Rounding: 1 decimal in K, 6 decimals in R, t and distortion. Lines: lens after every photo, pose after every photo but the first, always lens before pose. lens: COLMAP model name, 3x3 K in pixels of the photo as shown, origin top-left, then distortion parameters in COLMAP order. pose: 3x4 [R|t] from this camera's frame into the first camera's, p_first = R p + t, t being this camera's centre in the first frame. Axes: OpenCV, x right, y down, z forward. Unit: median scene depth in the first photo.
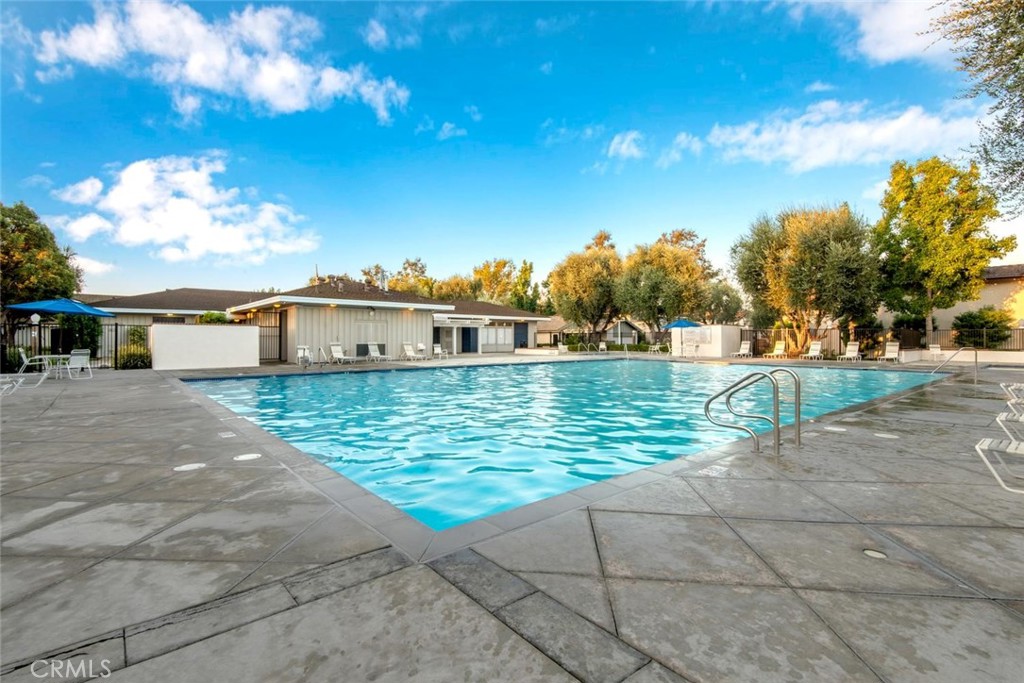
lens RADIAL K [[493.8, 0, 511.4], [0, 493.8, 337.4], [0, 0, 1]] dist [0.000703, -0.000178]
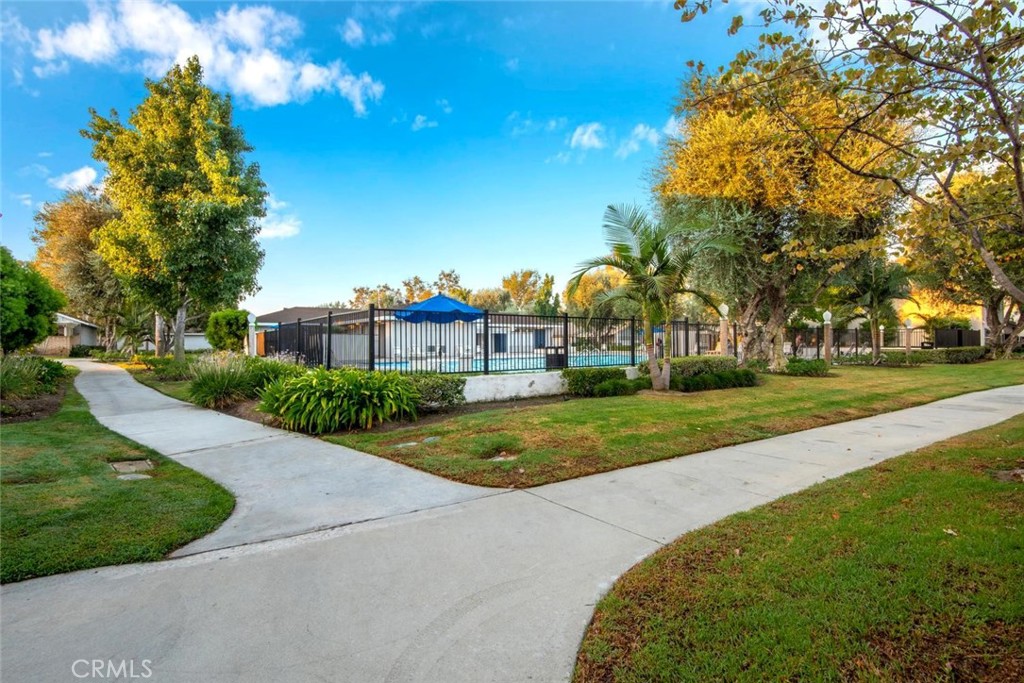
lens RADIAL K [[493.8, 0, 510.5], [0, 493.8, 342.6], [0, 0, 1]] dist [0.000703, -0.000178]
pose [[0.998132, -0.007049, -0.060693, 0.011229], [0.007259, 0.999968, 0.003228, 0.000049], [0.060669, -0.003662, 0.998151, -0.155719]]
